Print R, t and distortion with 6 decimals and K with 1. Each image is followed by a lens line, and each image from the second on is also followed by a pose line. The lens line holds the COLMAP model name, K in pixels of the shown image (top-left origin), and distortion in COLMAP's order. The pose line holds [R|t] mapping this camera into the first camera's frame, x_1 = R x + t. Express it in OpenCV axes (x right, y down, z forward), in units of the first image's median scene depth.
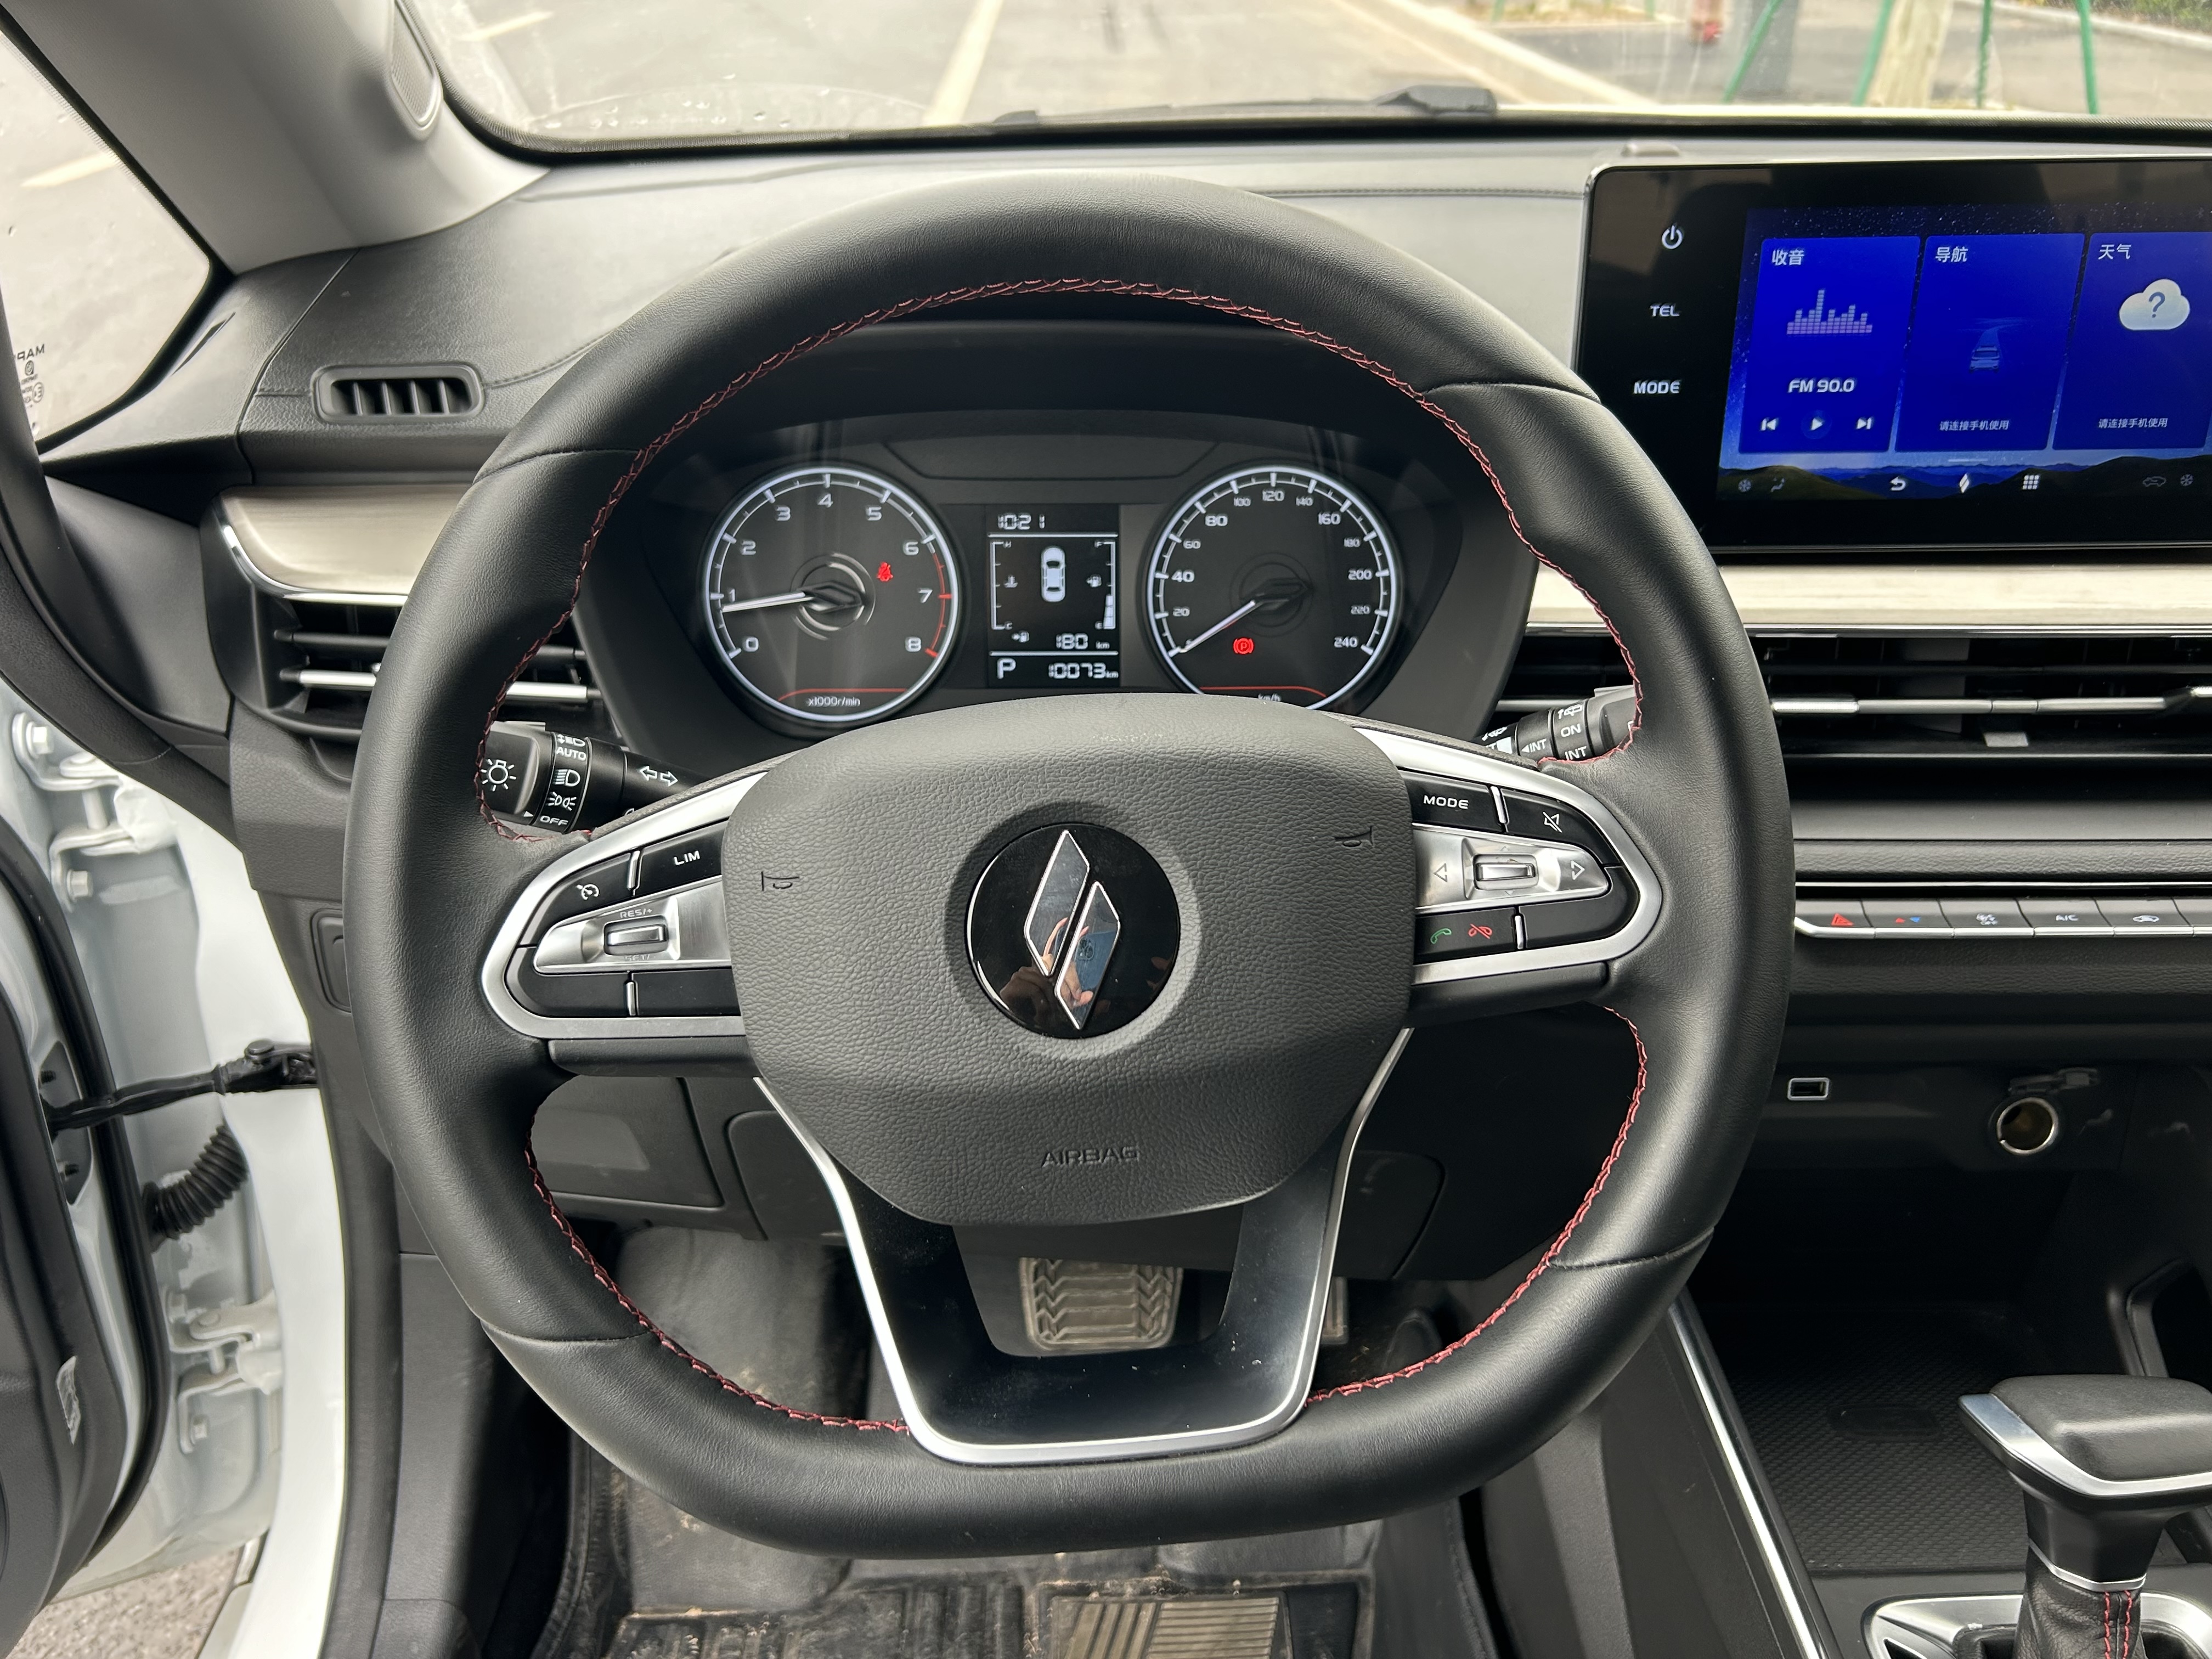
lens RADIAL K [[1713.9, 0, 1111.2], [0, 1713.9, 841.1], [0, 0, 1]] dist [0.067234, -0.086901]
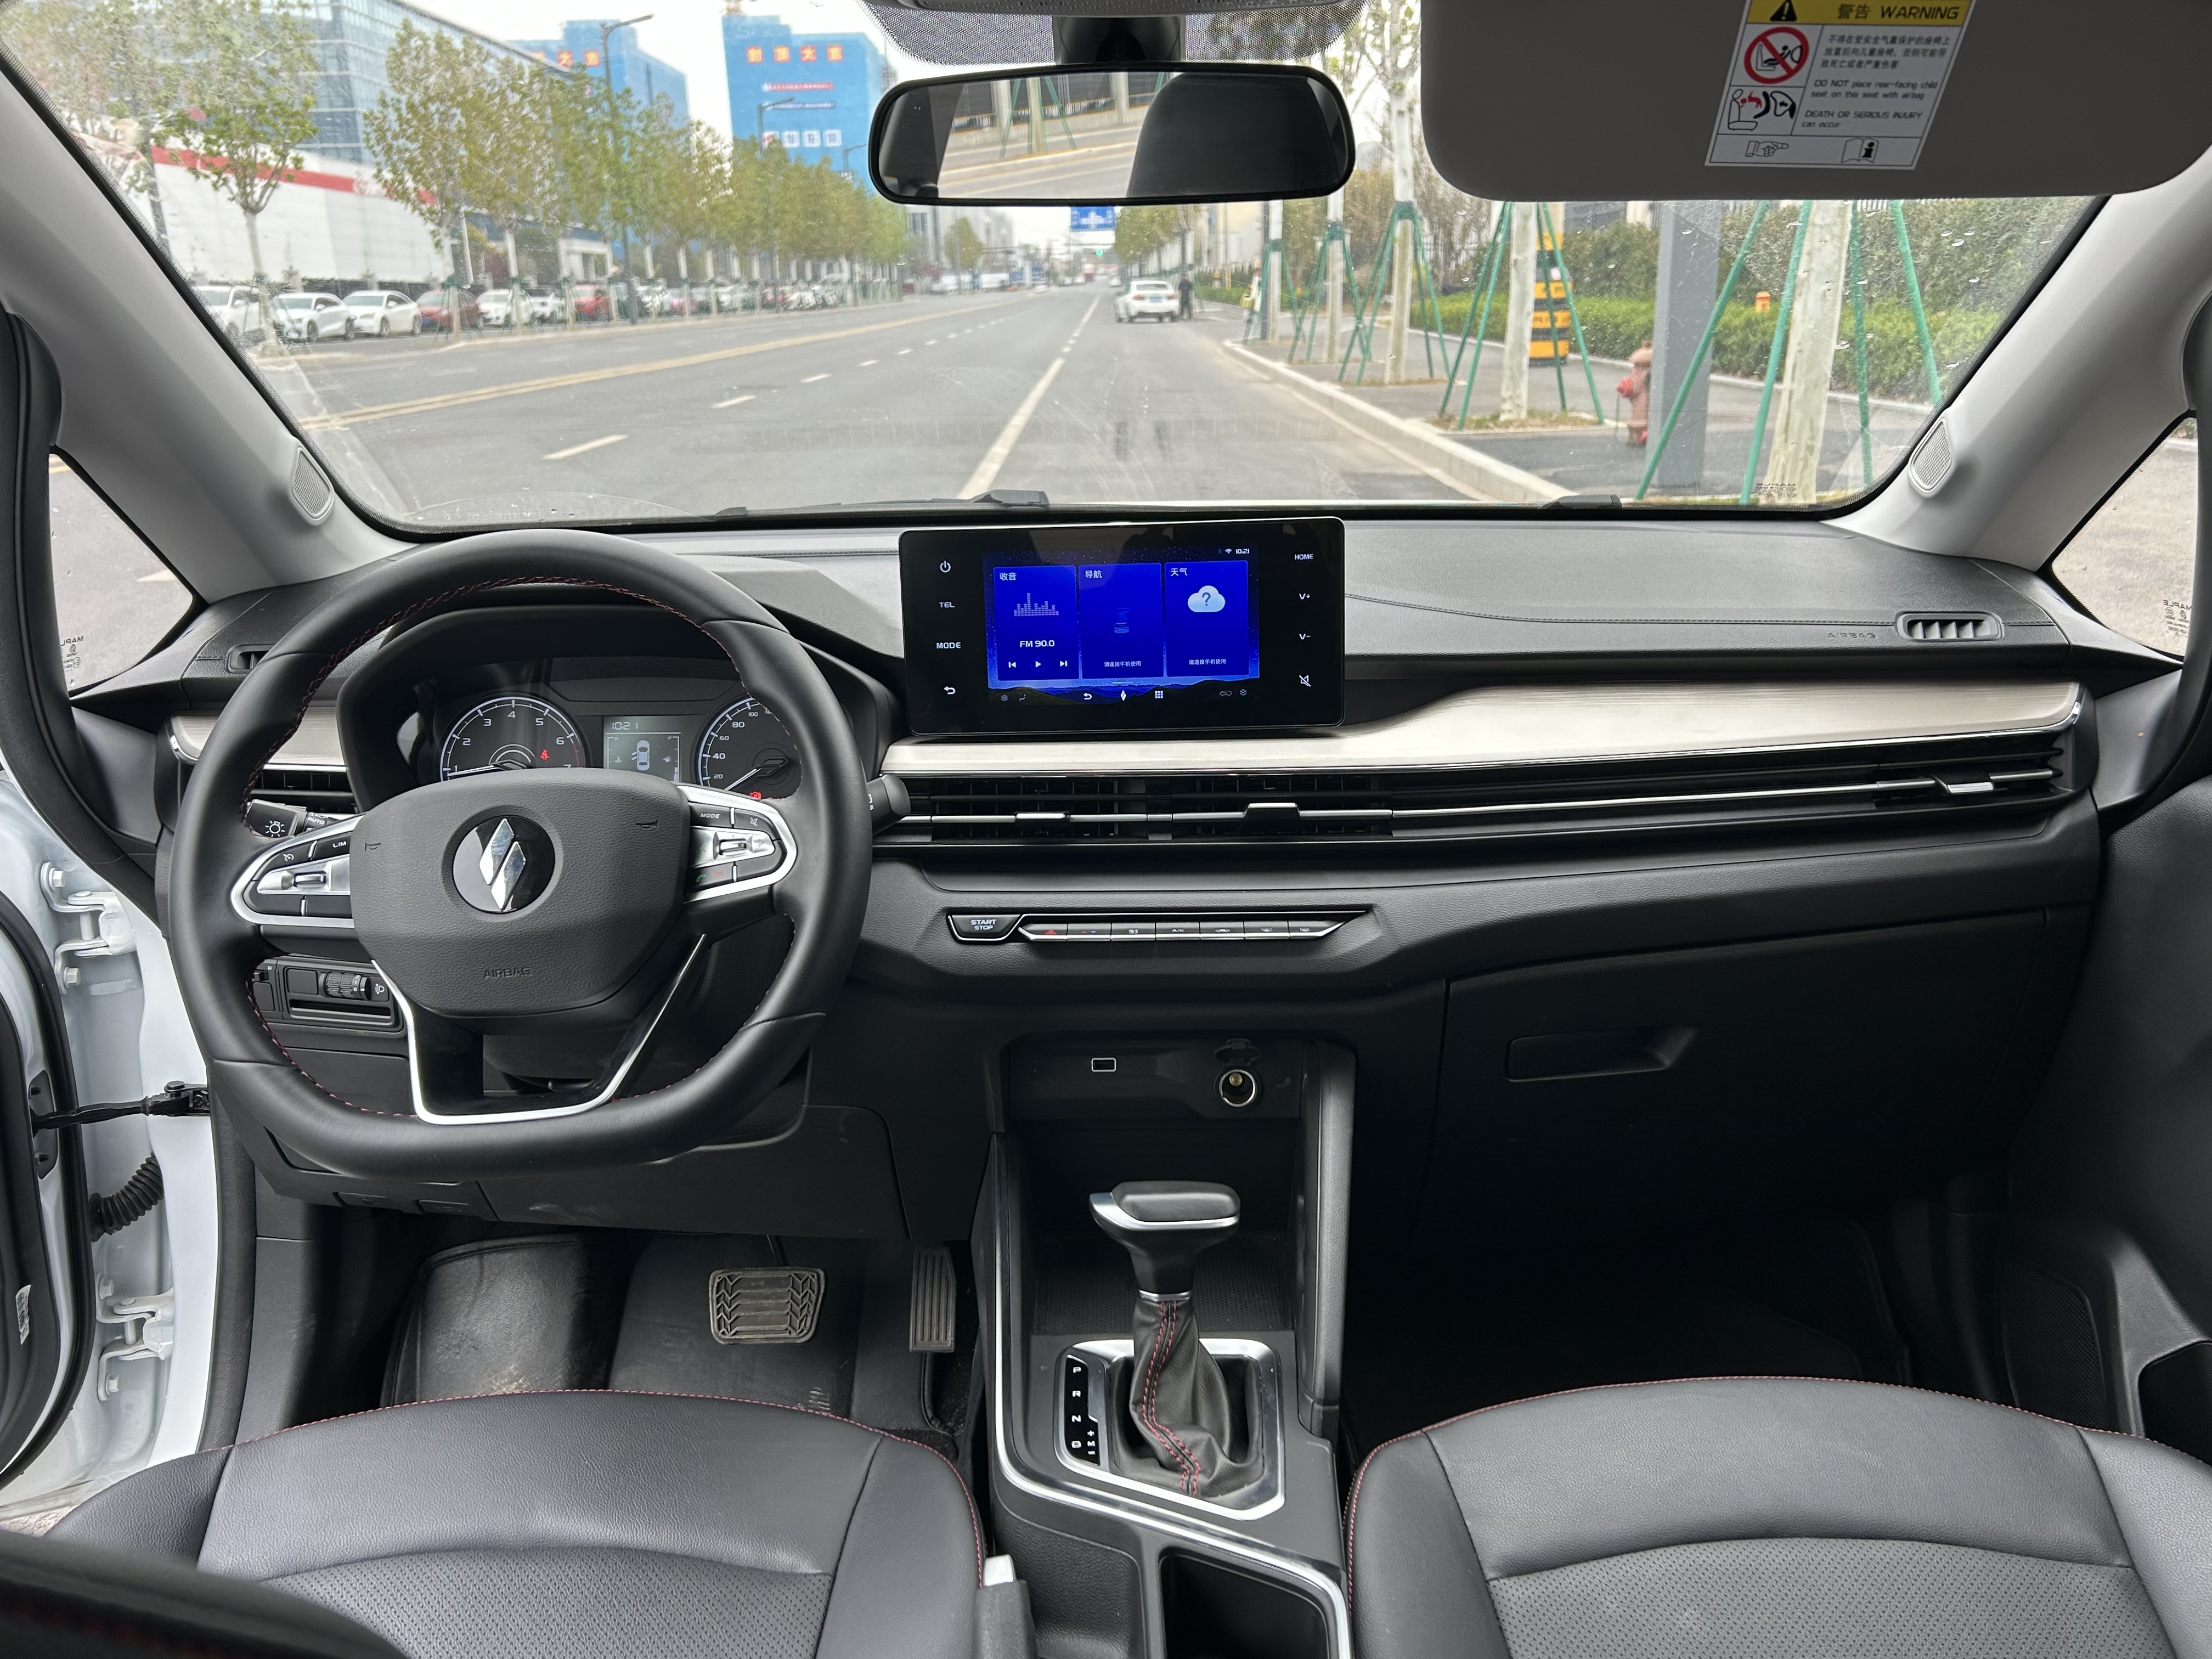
lens RADIAL K [[1713.9, 0, 1111.2], [0, 1713.9, 841.1], [0, 0, 1]] dist [0.067234, -0.086901]
pose [[0.999552, -0.006764, -0.029171, 0.488251], [0.000587, 0.978389, -0.206770, 0.288149], [0.029939, 0.206660, 0.977955, -0.663731]]
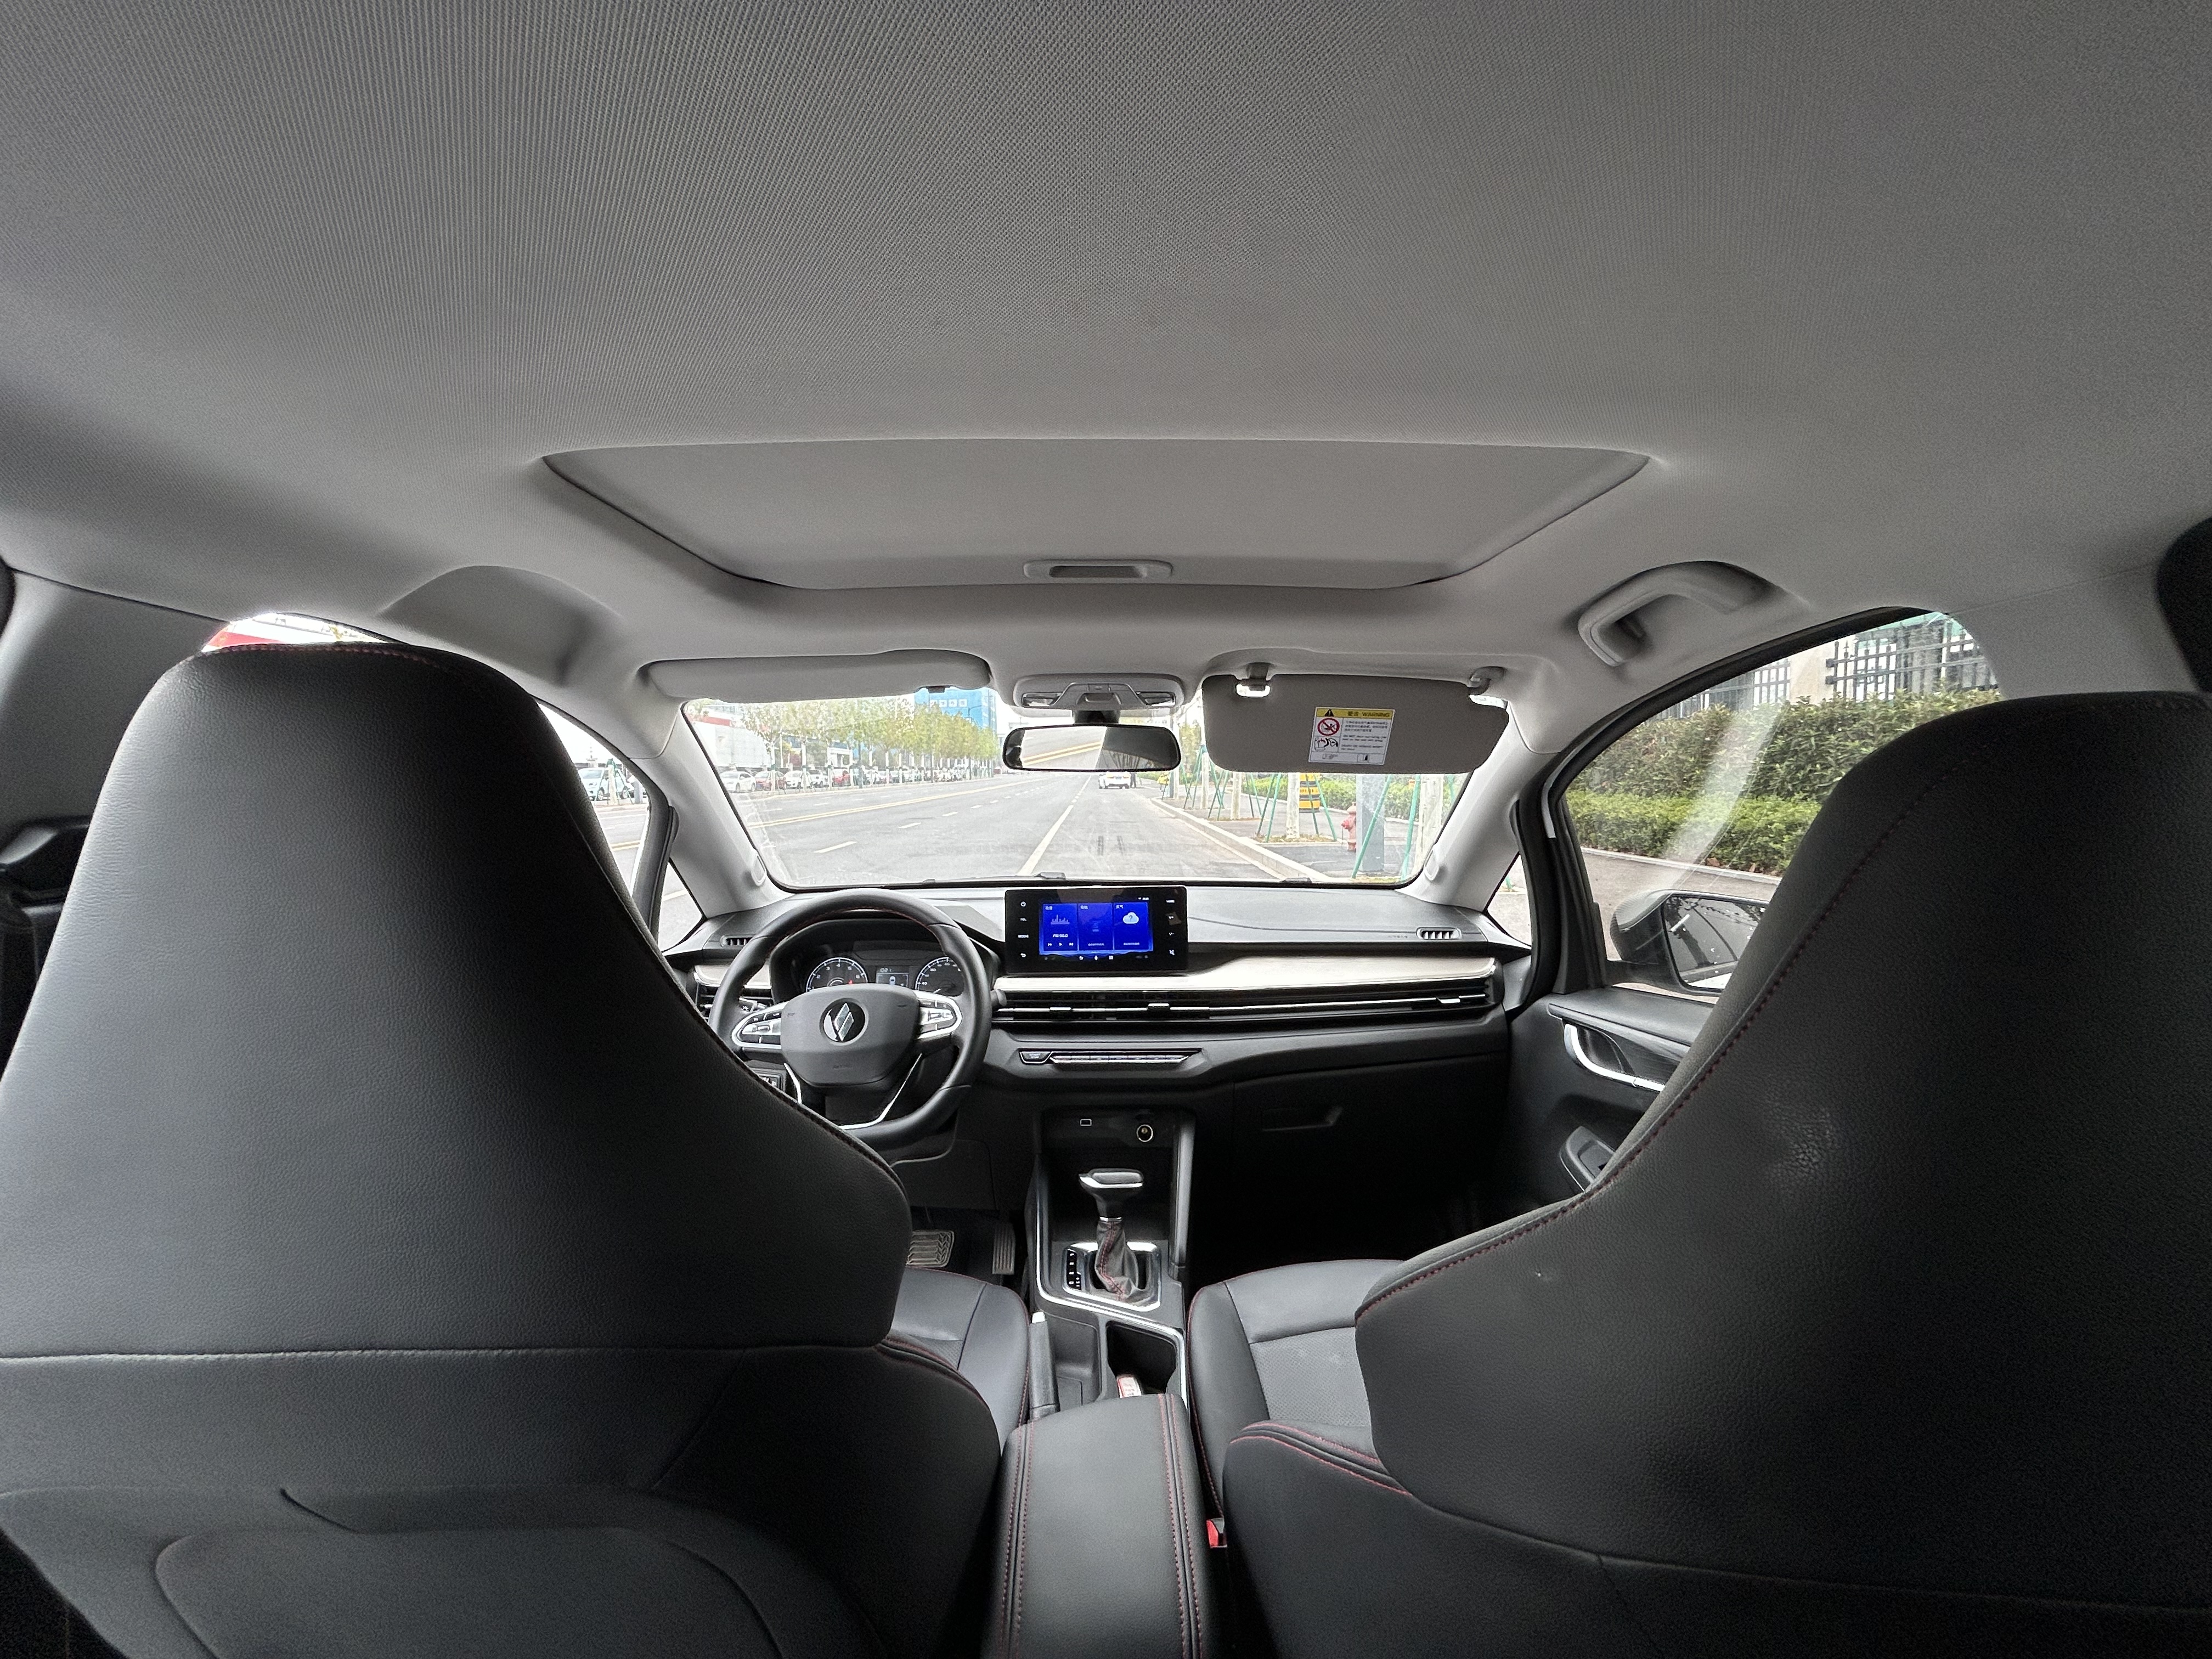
lens RADIAL K [[892.2, 0, 1105.5], [0, 892.2, 816.6], [0, 0, 1]] dist [0.016117, -0.000005]
pose [[0.999860, -0.004552, -0.016072, 0.509310], [-0.003189, 0.892435, -0.451164, 0.447782], [0.016397, 0.451153, 0.892296, -1.062413]]
